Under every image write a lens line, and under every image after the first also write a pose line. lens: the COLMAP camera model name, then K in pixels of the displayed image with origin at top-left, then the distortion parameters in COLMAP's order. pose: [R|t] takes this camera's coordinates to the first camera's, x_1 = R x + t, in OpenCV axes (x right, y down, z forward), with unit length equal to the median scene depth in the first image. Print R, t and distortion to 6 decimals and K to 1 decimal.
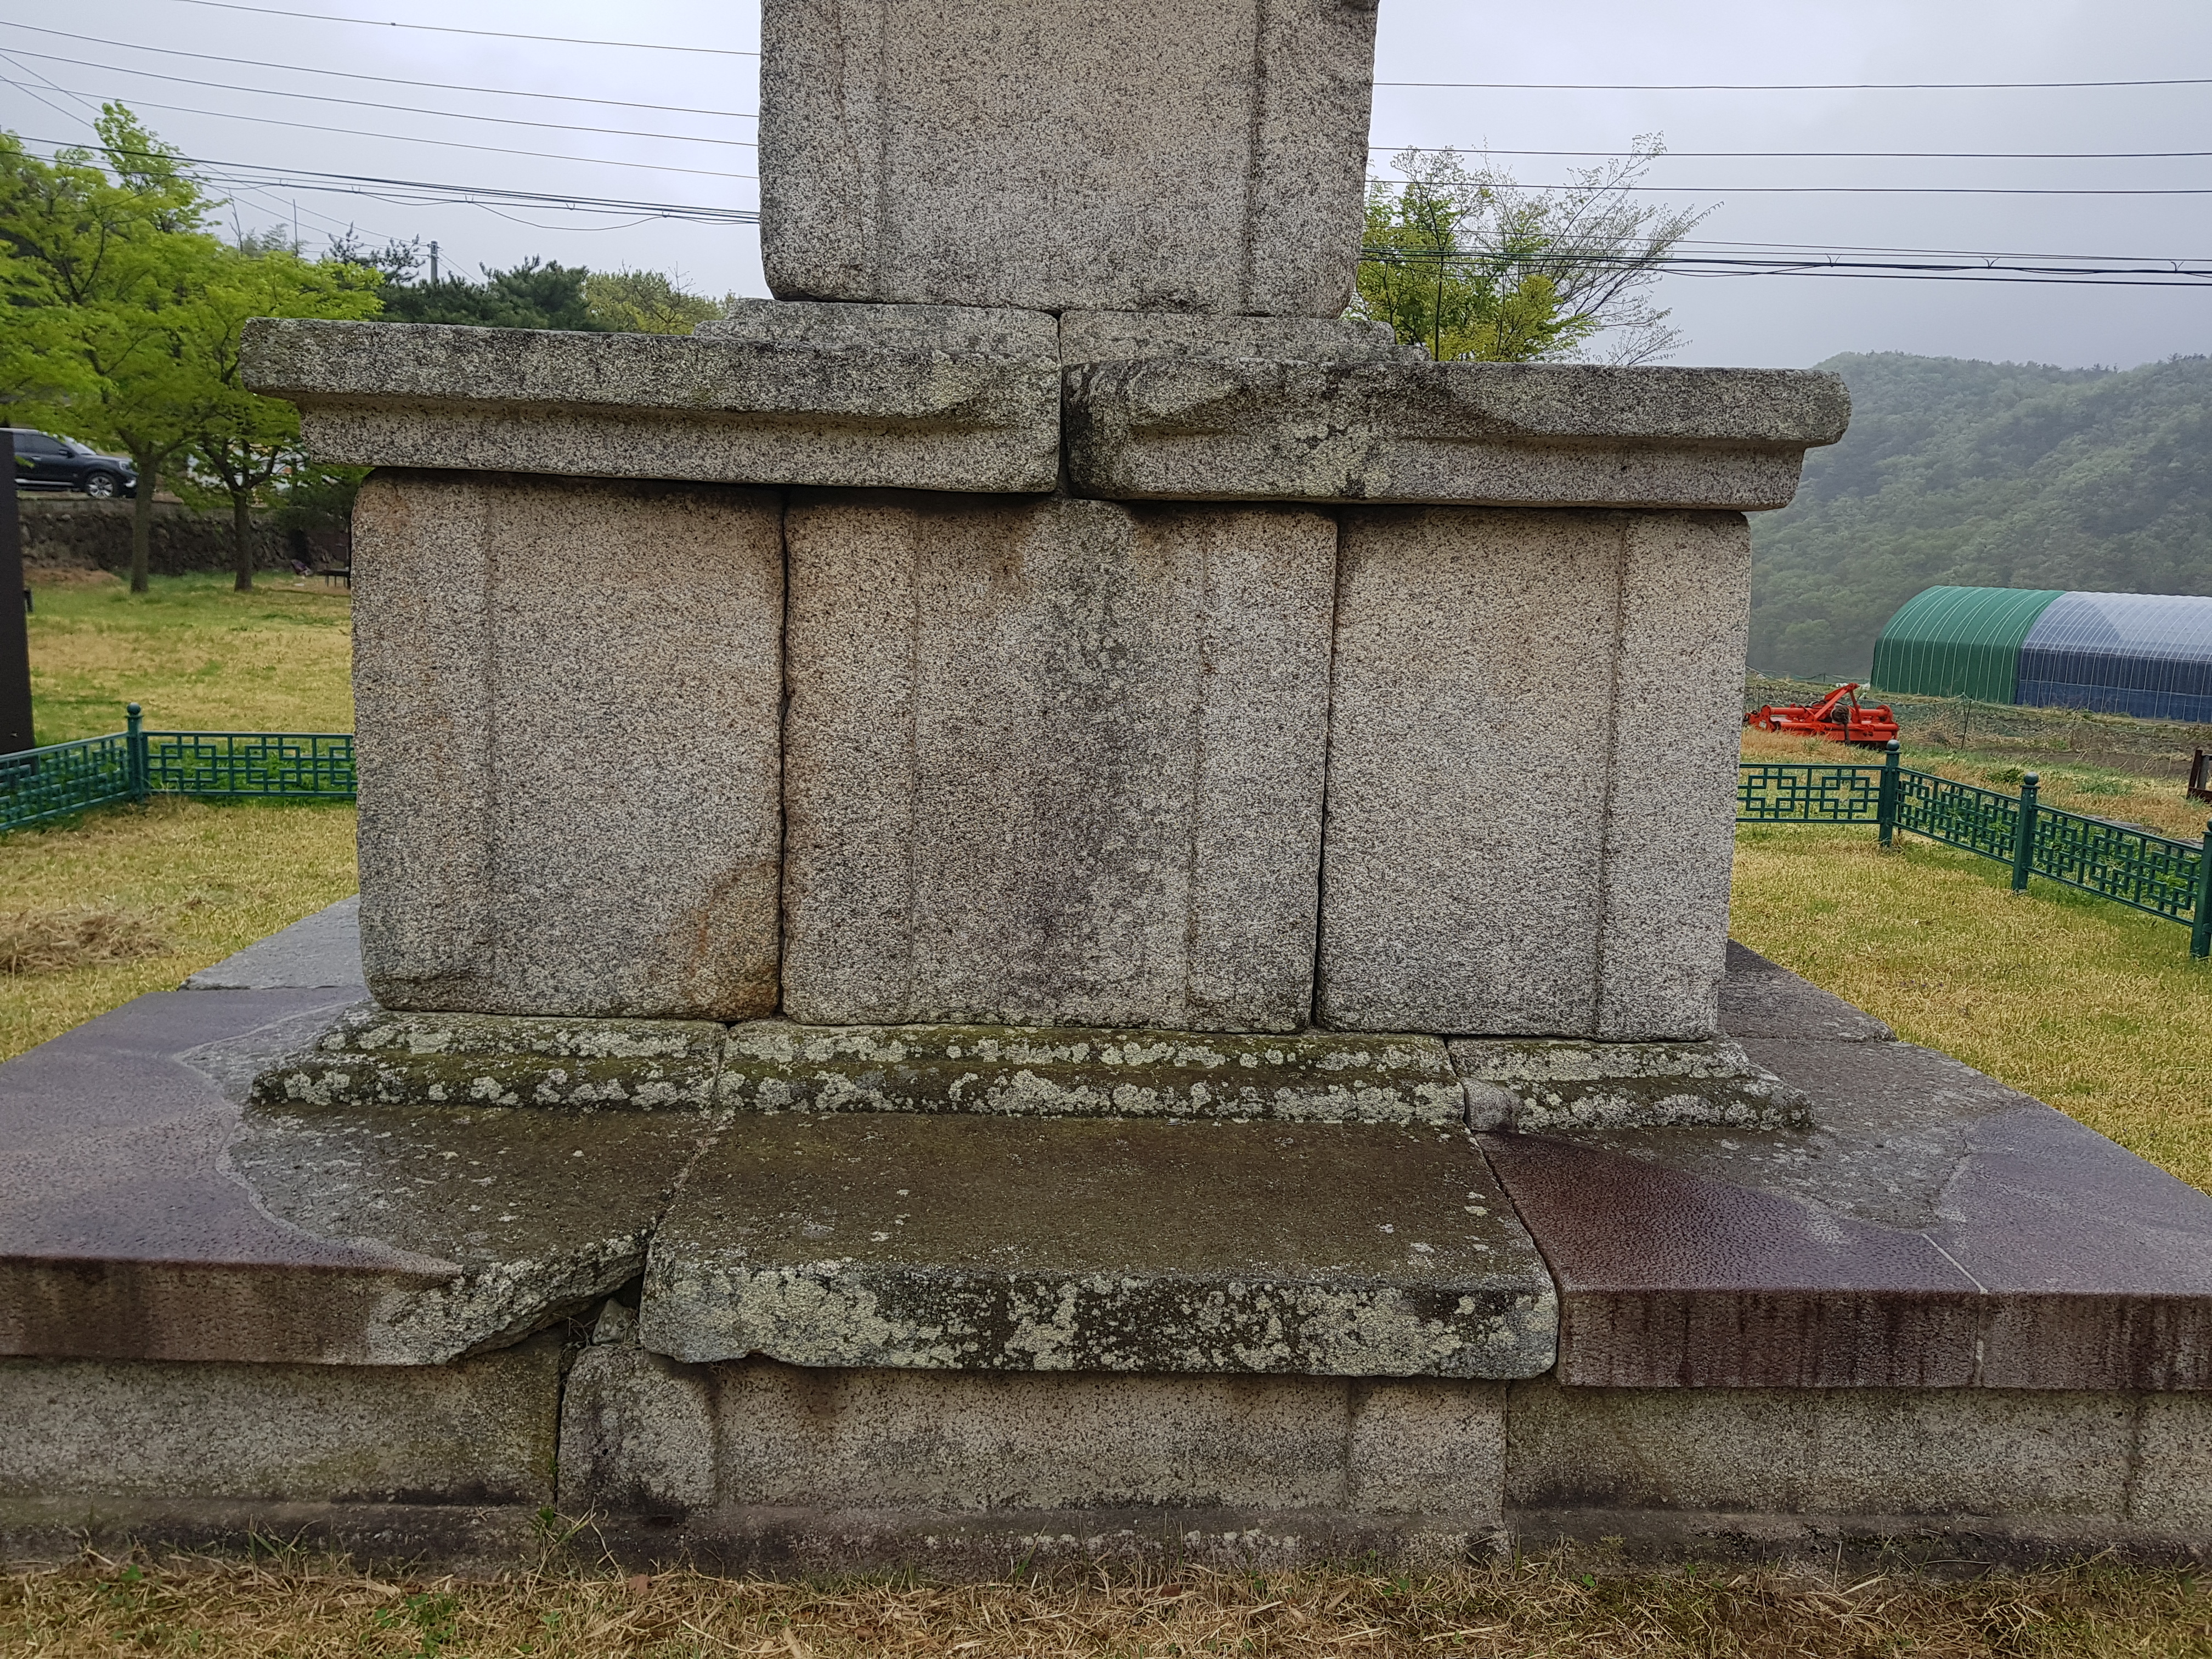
lens RADIAL K [[1721.2, 0, 1110.8], [0, 1721.2, 785.8], [0, 0, 1]] dist [0.076049, -0.121120]
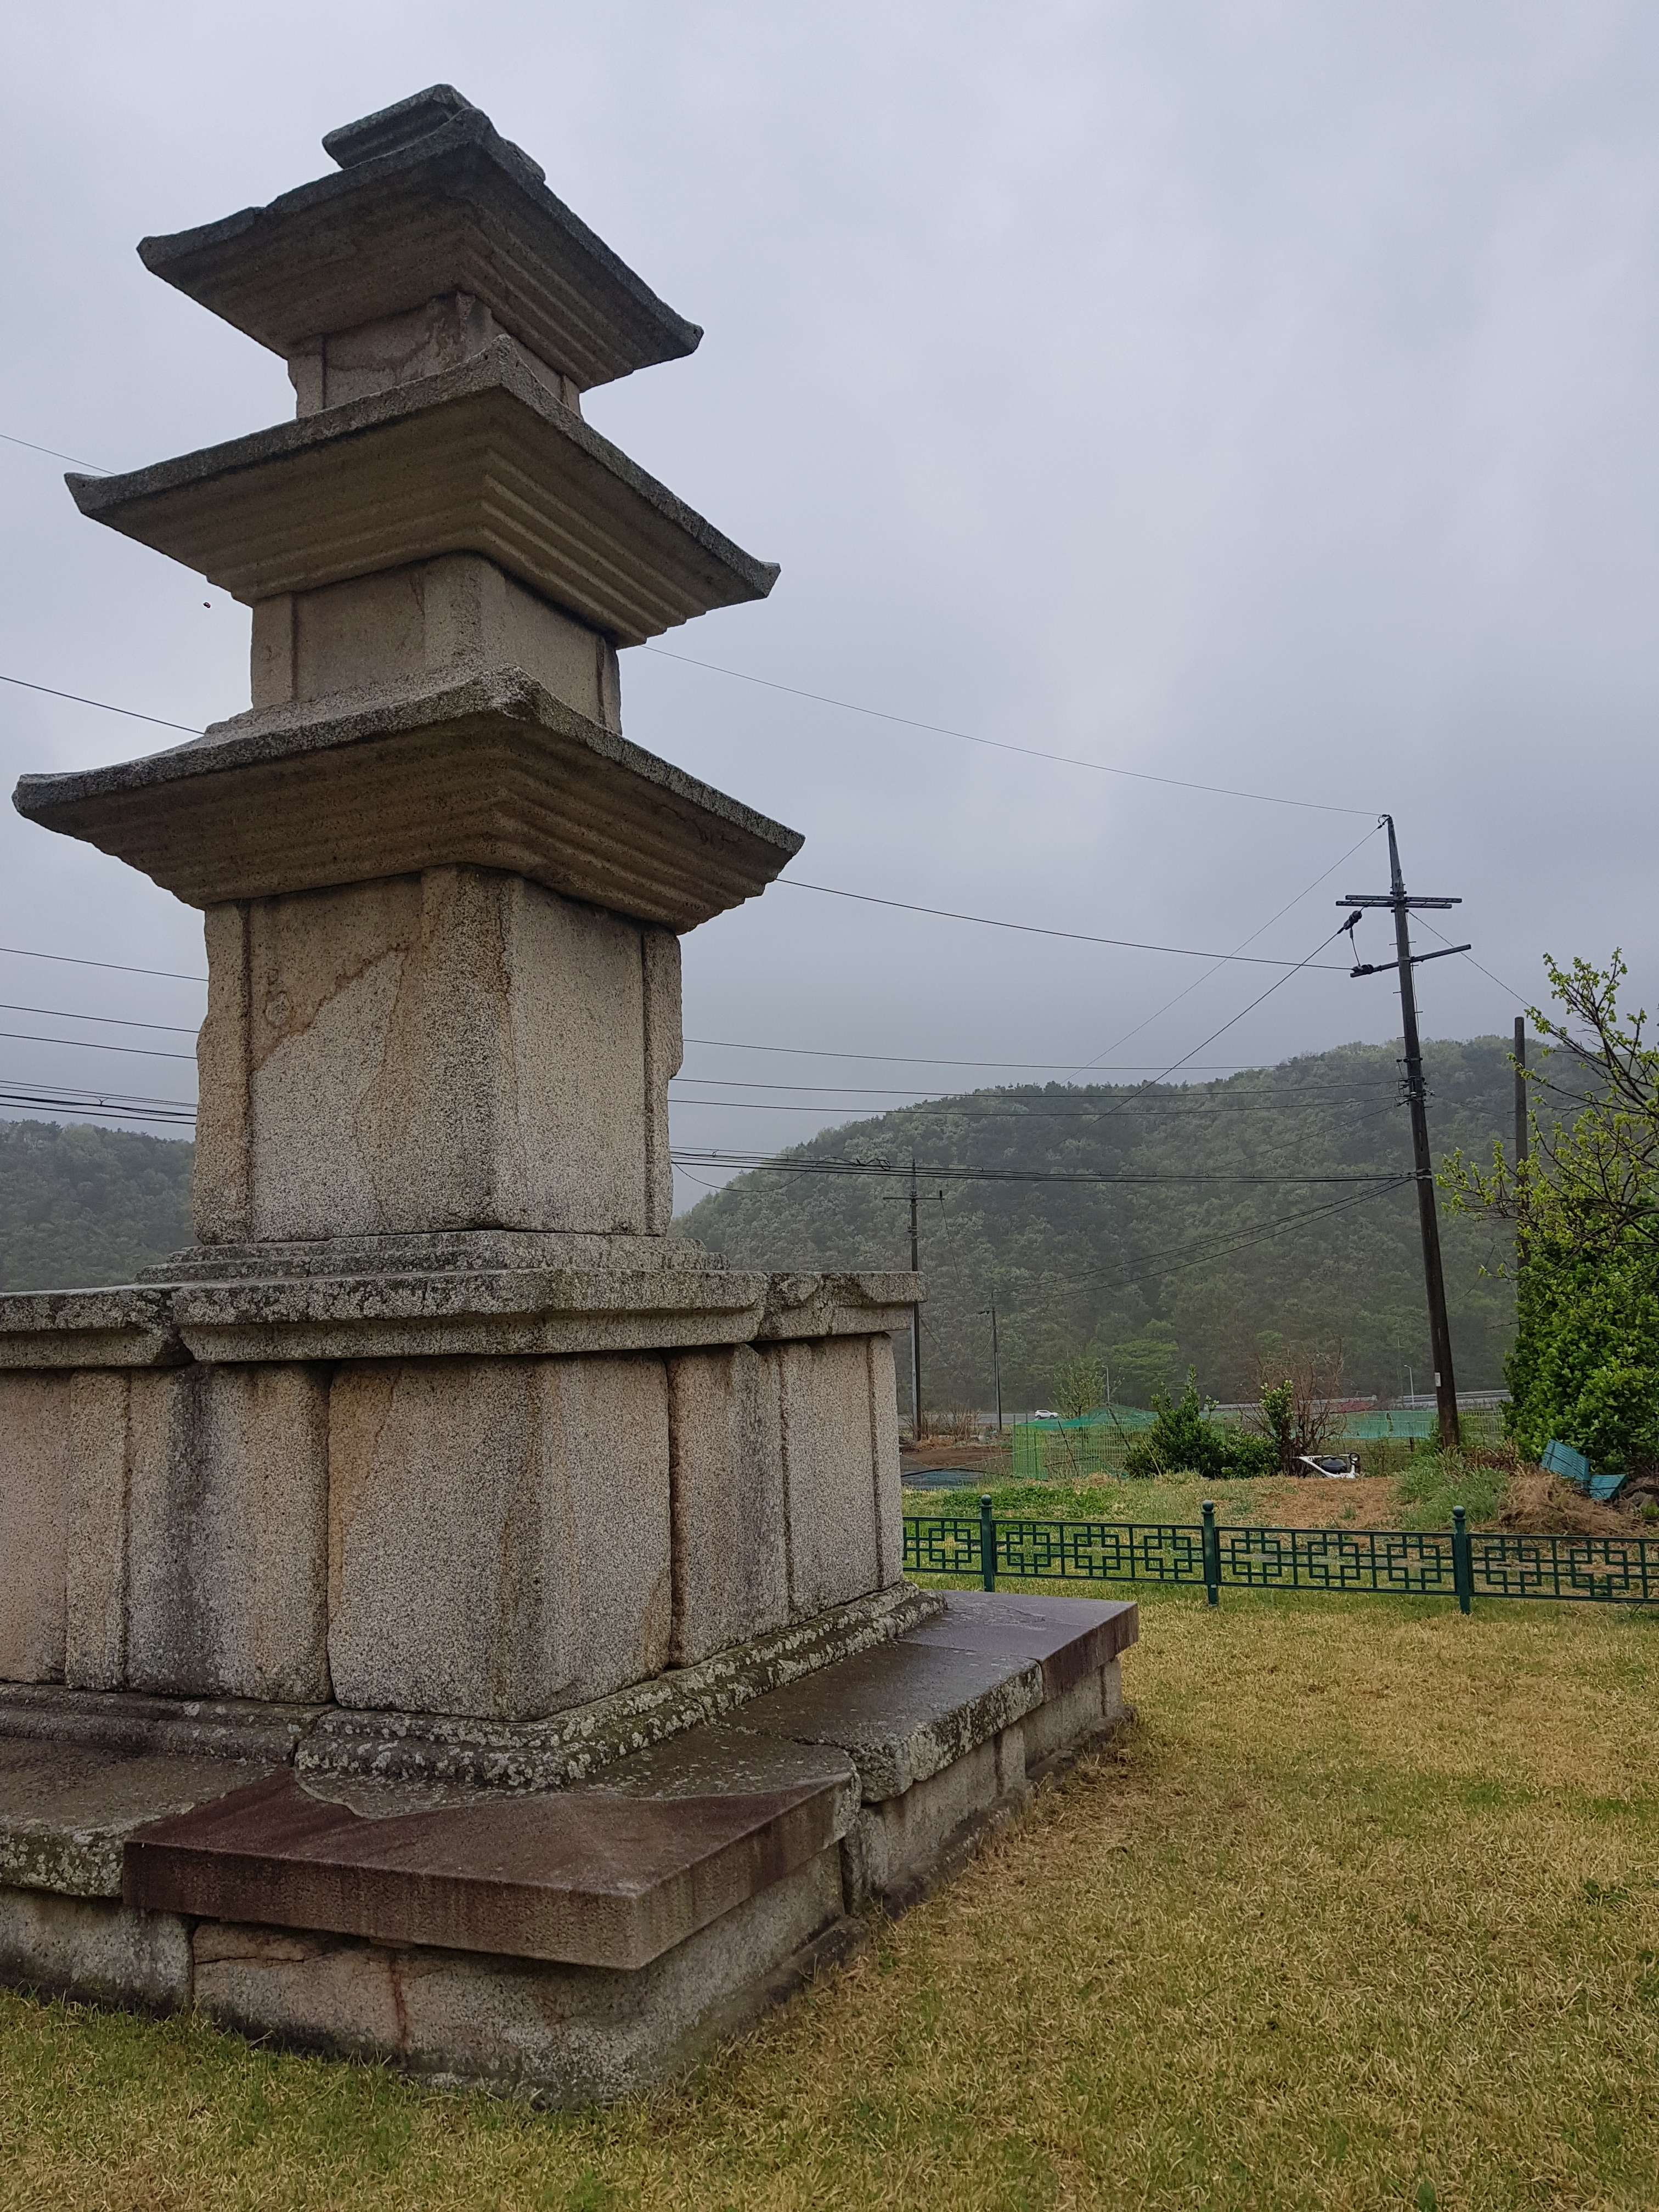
lens RADIAL K [[1721.2, 0, 820.4], [0, 1721.2, 1110.6], [0, 0, 1]] dist [0.076049, -0.121120]
pose [[0.466932, 0.057272, 0.882436, -1.694451], [0.165304, 0.974657, -0.150726, -0.117880], [-0.868705, 0.216249, 0.445632, 0.023255]]
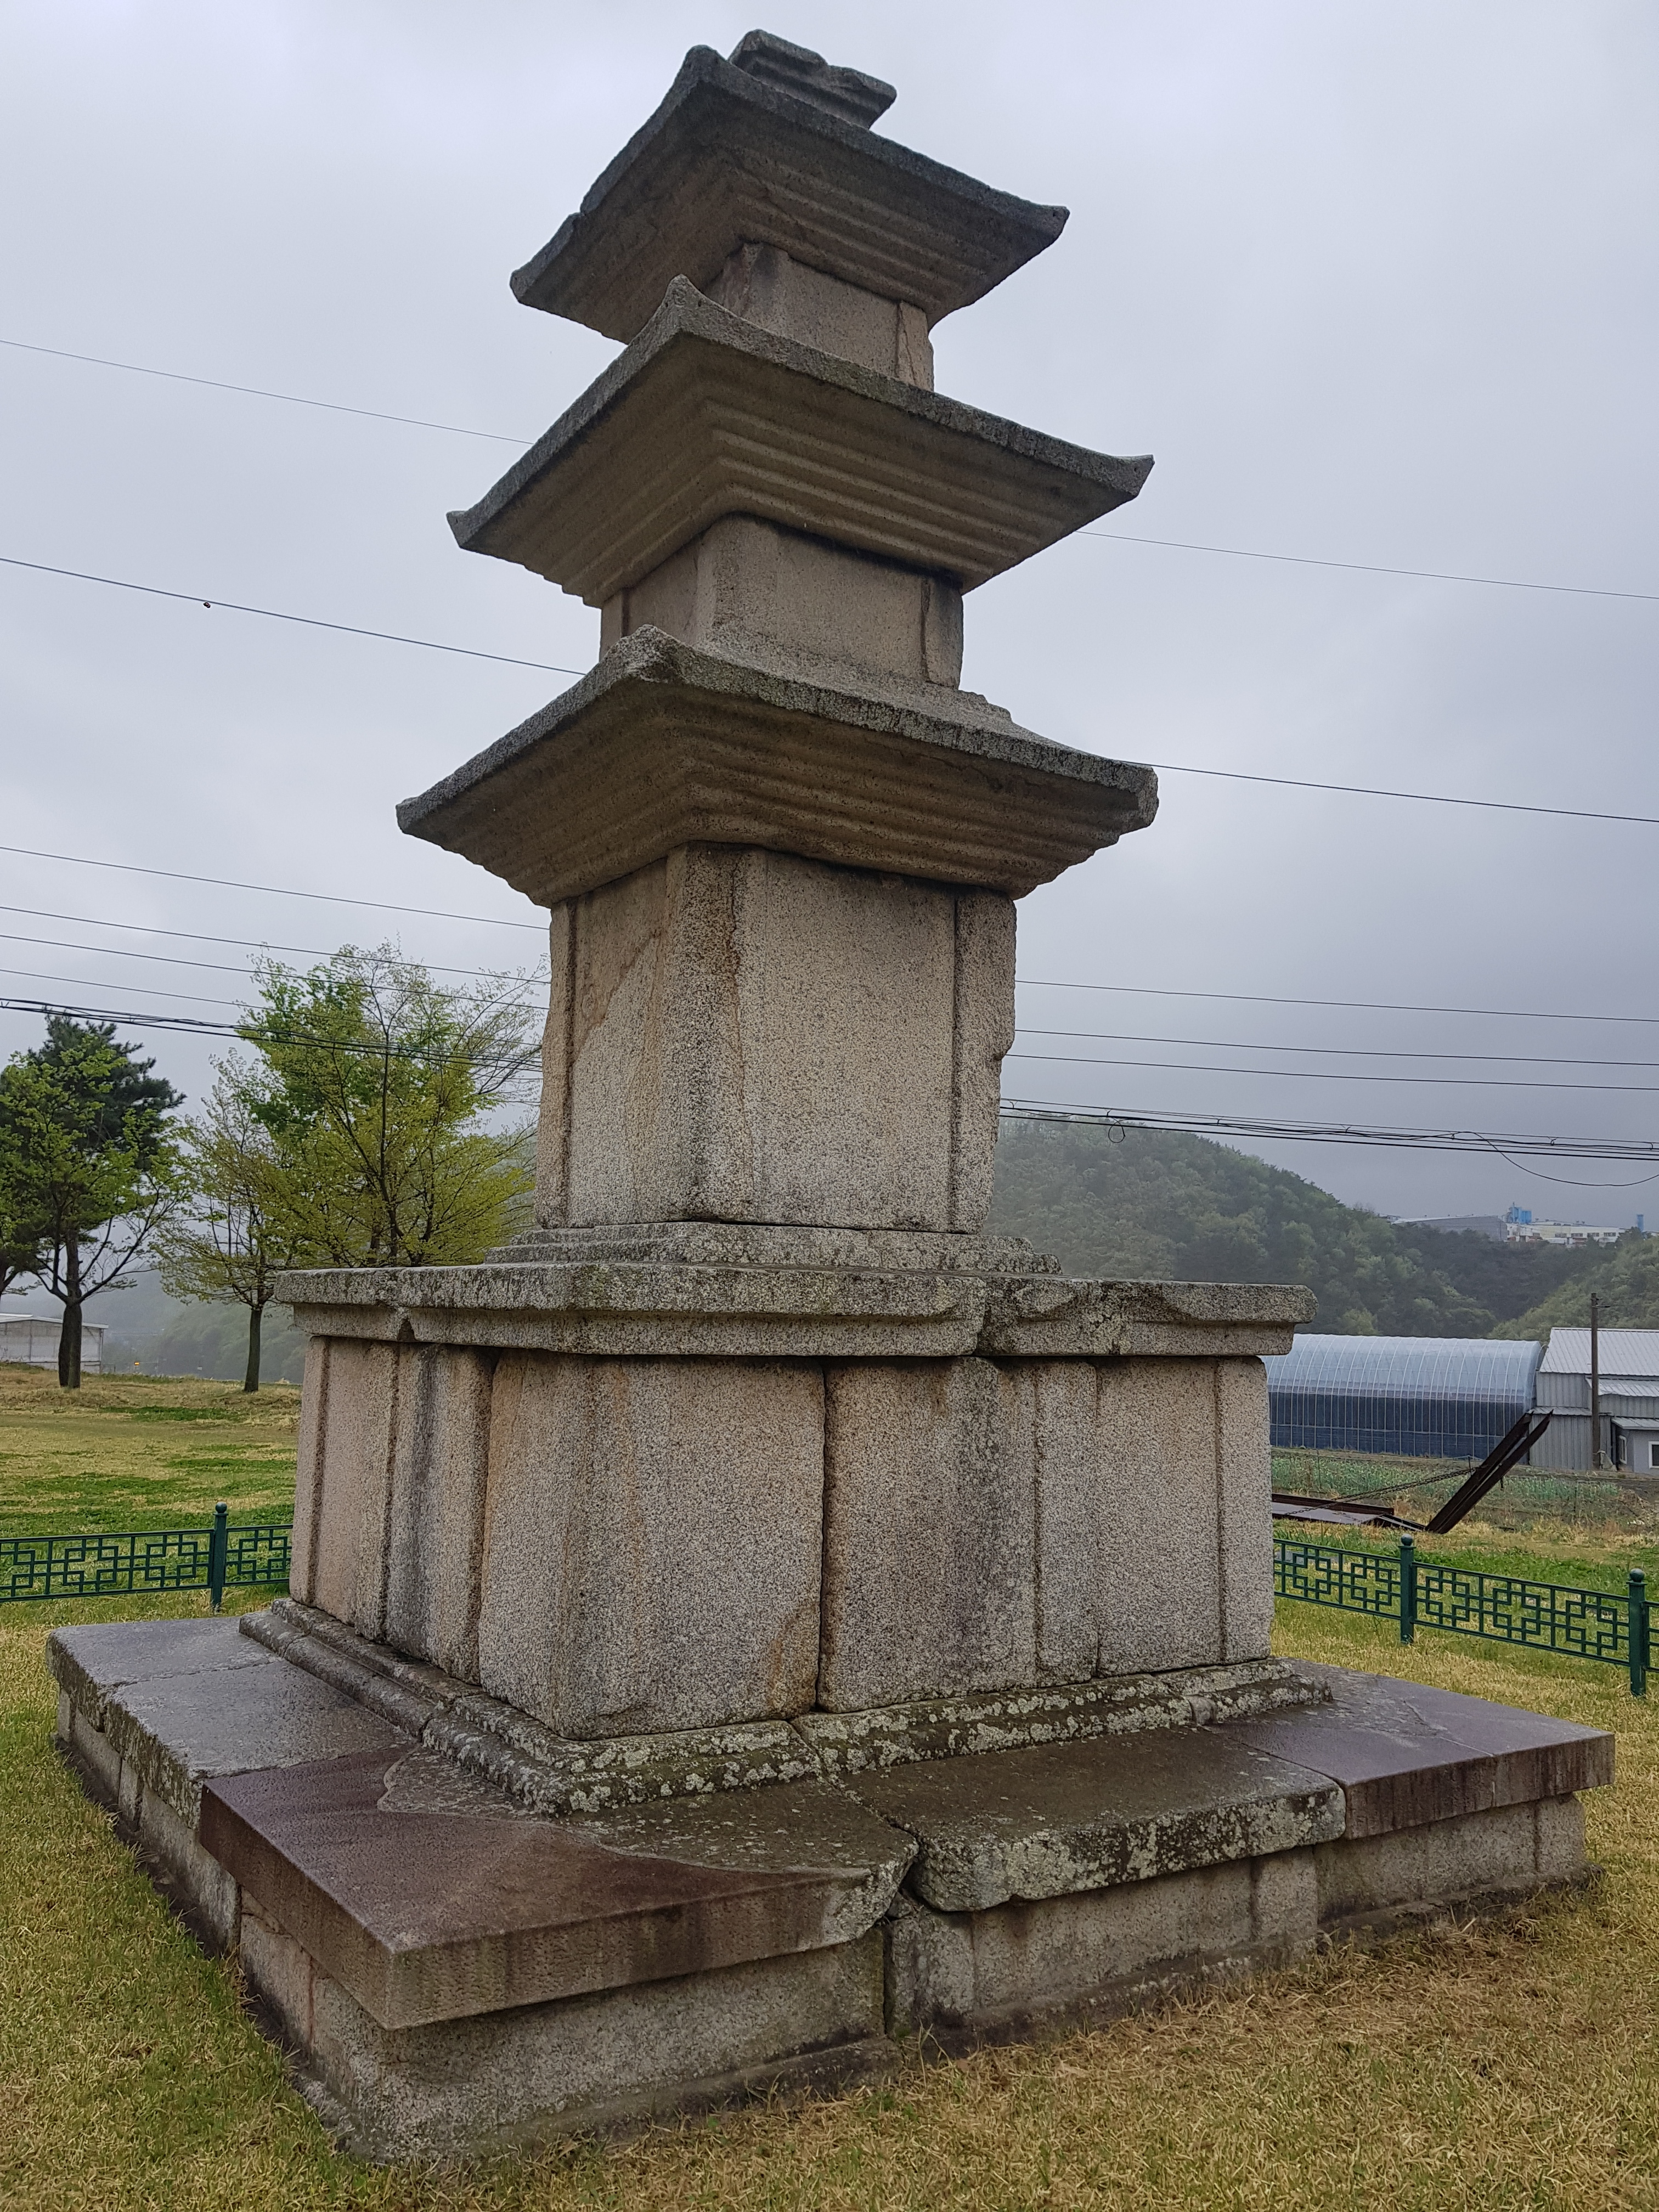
lens RADIAL K [[1721.2, 0, 828.9], [0, 1721.2, 1125.8], [0, 0, 1]] dist [0.076049, -0.121120]
pose [[0.862258, 0.039402, 0.504935, -1.005433], [0.075120, 0.975992, -0.204440, -0.055378], [-0.500868, 0.214211, 0.838597, -0.386605]]
